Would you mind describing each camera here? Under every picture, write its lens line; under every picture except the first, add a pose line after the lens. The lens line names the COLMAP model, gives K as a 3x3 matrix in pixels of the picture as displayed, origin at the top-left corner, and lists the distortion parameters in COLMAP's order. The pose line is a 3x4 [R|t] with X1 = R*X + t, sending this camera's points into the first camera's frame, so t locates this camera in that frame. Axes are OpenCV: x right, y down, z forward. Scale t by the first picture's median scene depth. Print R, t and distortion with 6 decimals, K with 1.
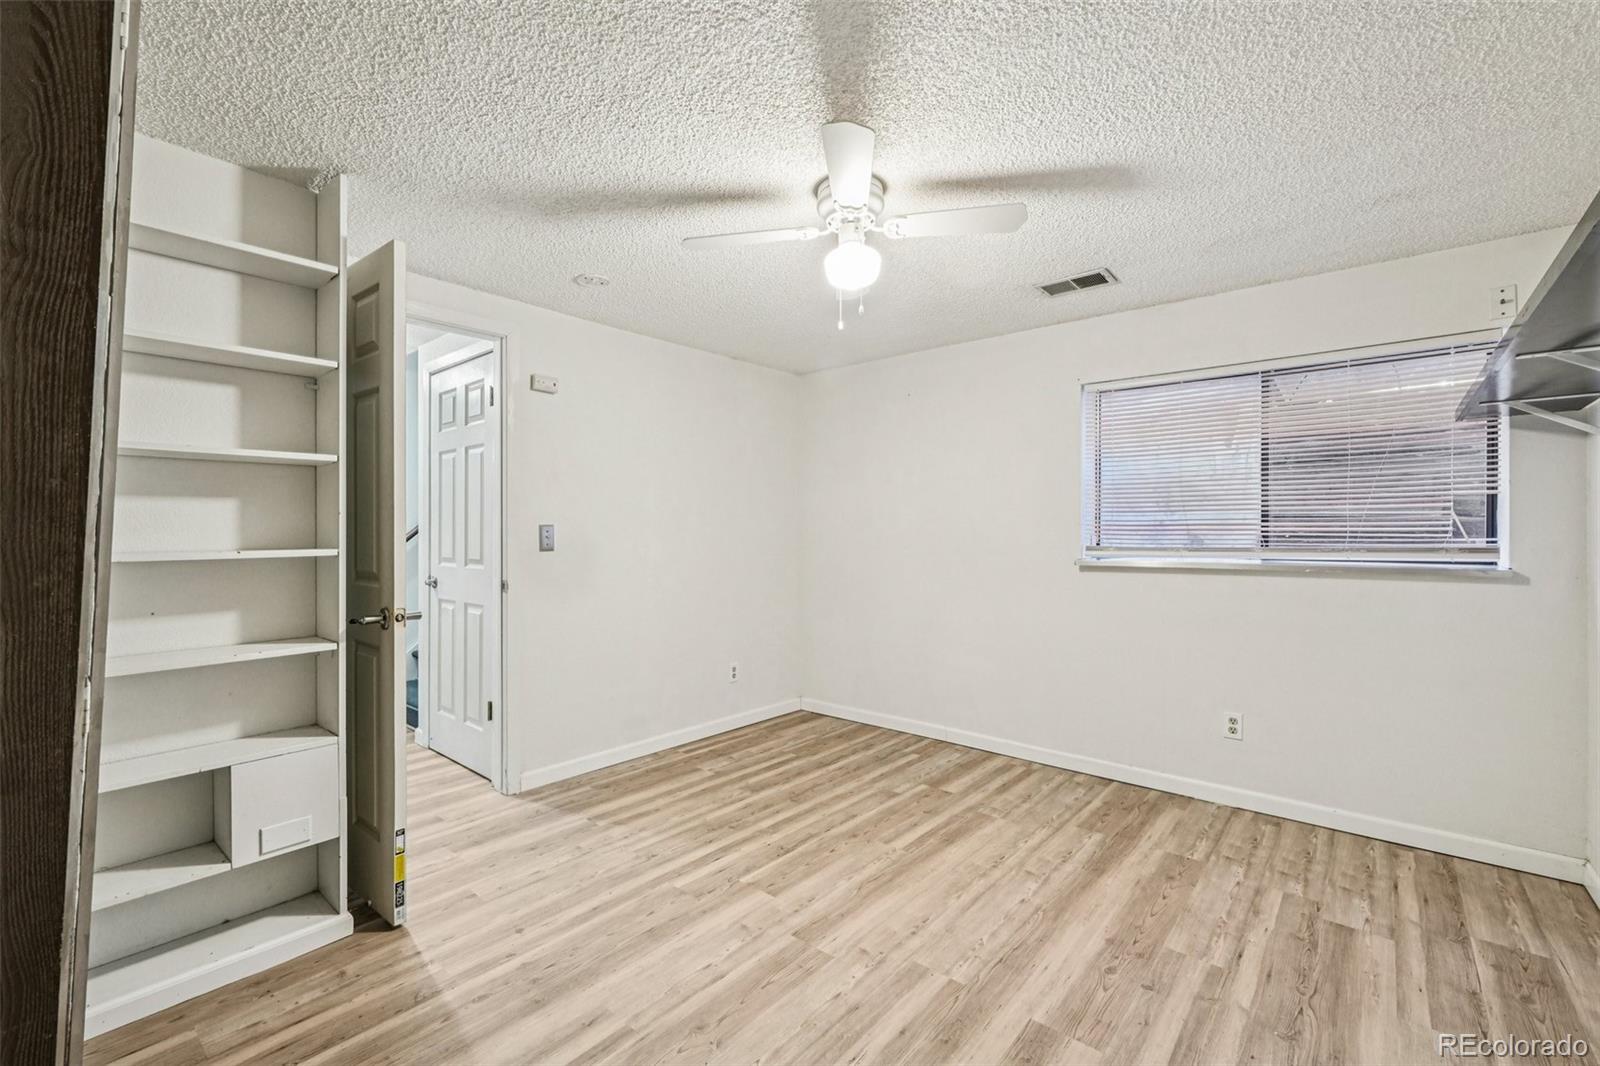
lens RADIAL K [[684.8, 0, 803.7], [0, 684.8, 532.0], [0, 0, 1]] dist [0.006259, 0.000896]
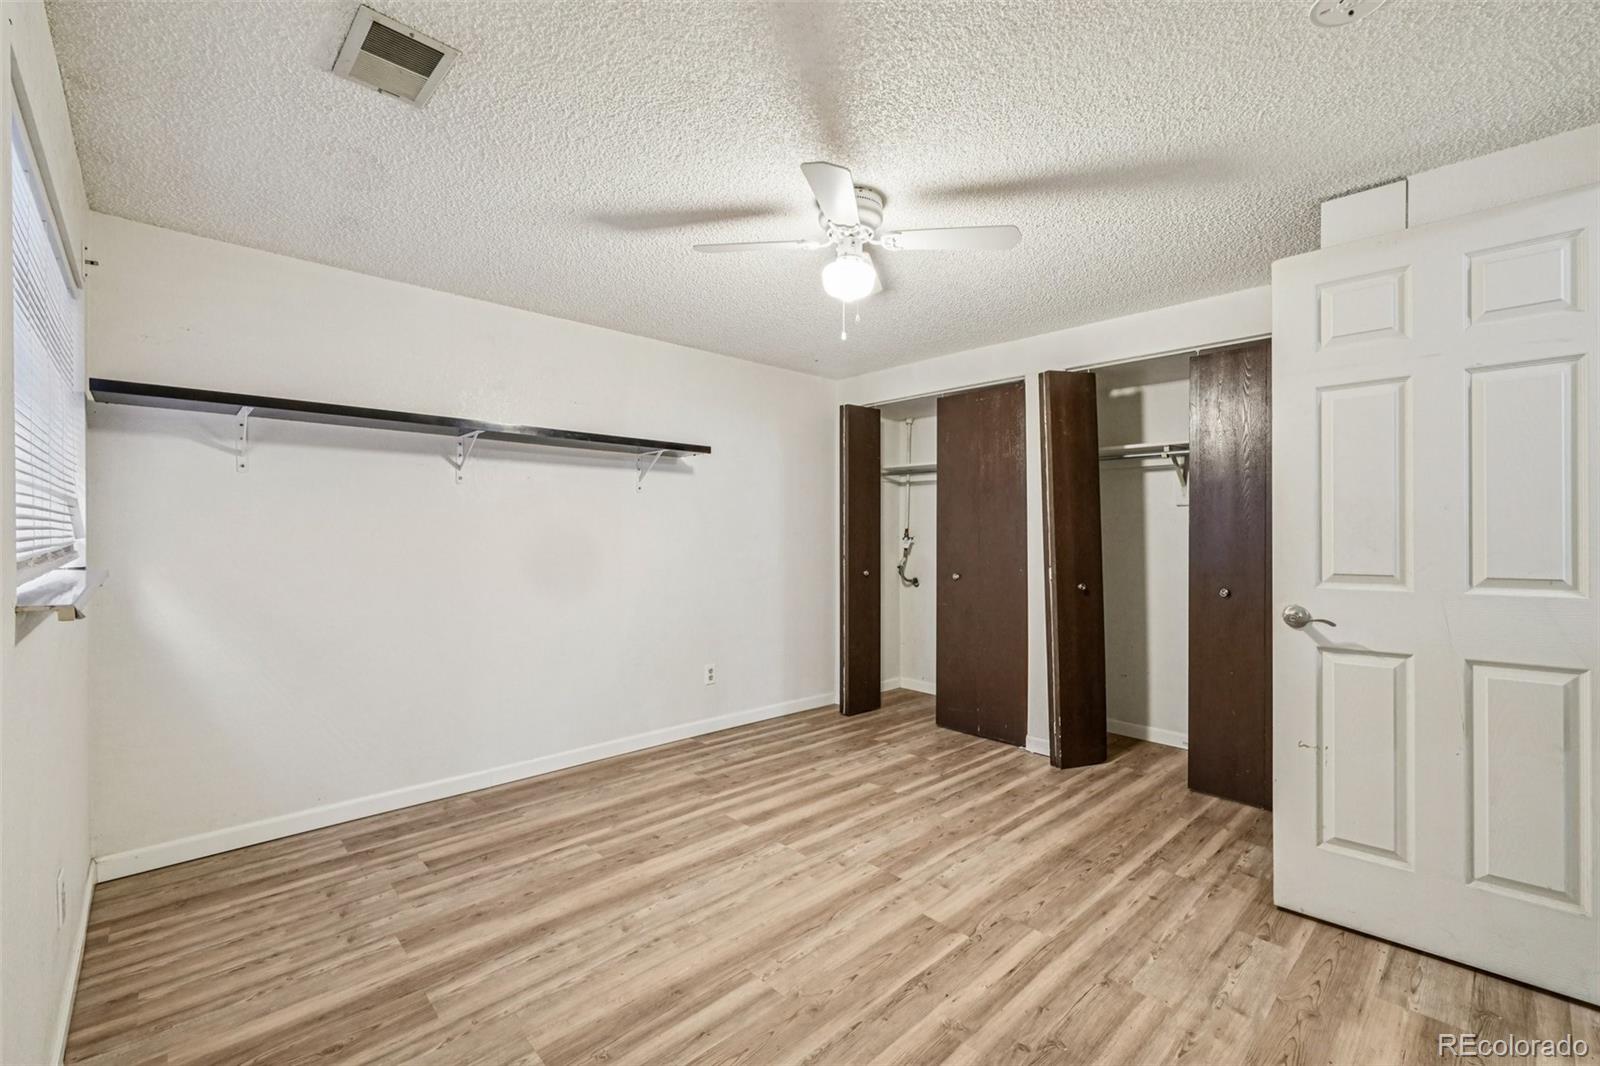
lens RADIAL K [[681.2, 0, 800.0], [0, 681.2, 533.0], [0, 0, 1]] dist [0.000268, 0.003389]
pose [[-0.993357, -0.006317, 0.114898, 0.020296], [-0.006998, 0.999960, -0.005524, 0.008432], [-0.114859, -0.006292, -0.993362, 1.842369]]
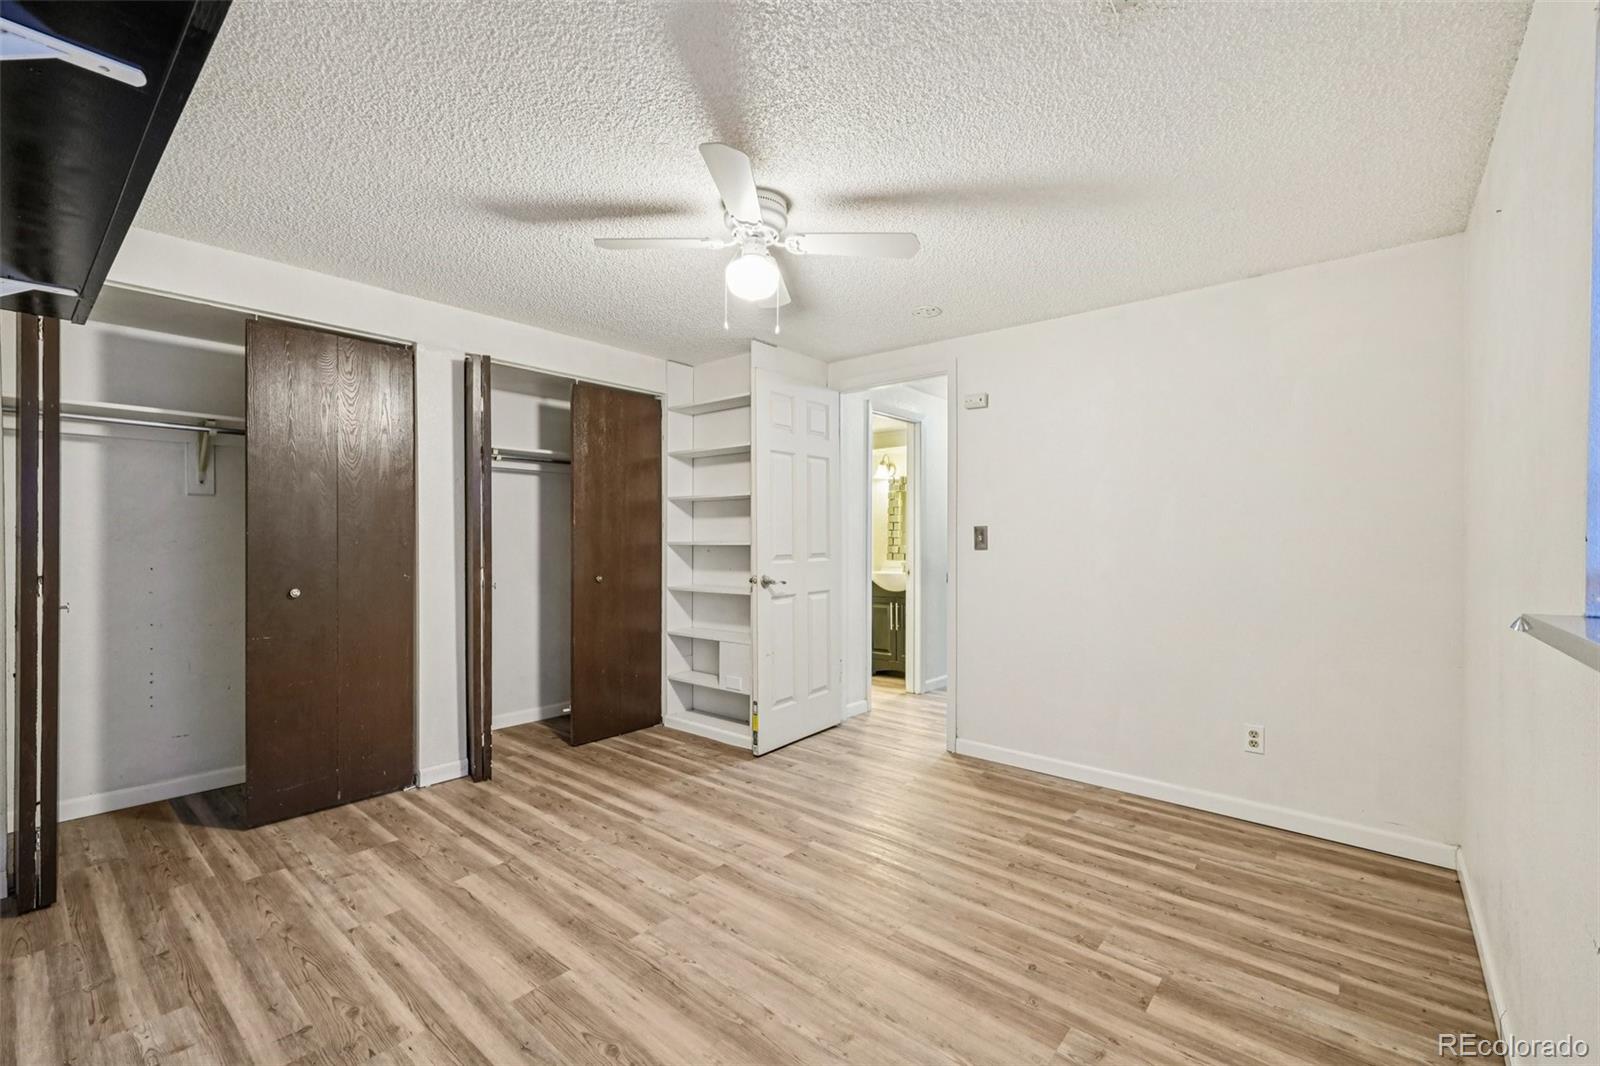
lens RADIAL K [[684.8, 0, 803.7], [0, 684.8, 532.0], [0, 0, 1]] dist [0.006259, 0.000896]
pose [[-0.003058, -0.008234, -0.999961, 1.014205], [0.000686, 0.999966, -0.008236, 0.010828], [0.999995, -0.000711, -0.003053, 0.972670]]
